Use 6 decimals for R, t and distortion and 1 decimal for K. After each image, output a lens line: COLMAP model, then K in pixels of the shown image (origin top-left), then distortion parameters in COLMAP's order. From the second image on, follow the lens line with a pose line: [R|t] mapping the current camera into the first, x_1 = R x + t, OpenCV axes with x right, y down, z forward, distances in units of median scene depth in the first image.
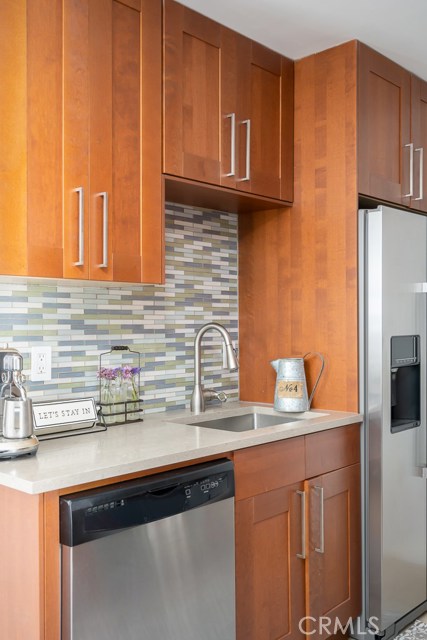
lens RADIAL K [[628.8, 0, 210.0], [0, 628.8, 319.2], [0, 0, 1]] dist [-0.004974, 0.000000]
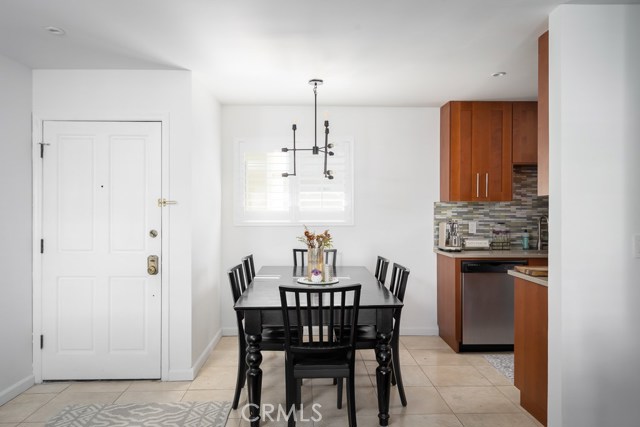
lens RADIAL K [[462.5, 0, 317.3], [0, 462.5, 213.1], [0, 0, 1]] dist [0.045544, 0.000405]
pose [[0.712773, 0.008069, -0.701349, 0.685487], [-0.000172, 0.999936, 0.011330, -0.022520], [0.701395, -0.007955, 0.712728, -1.003665]]
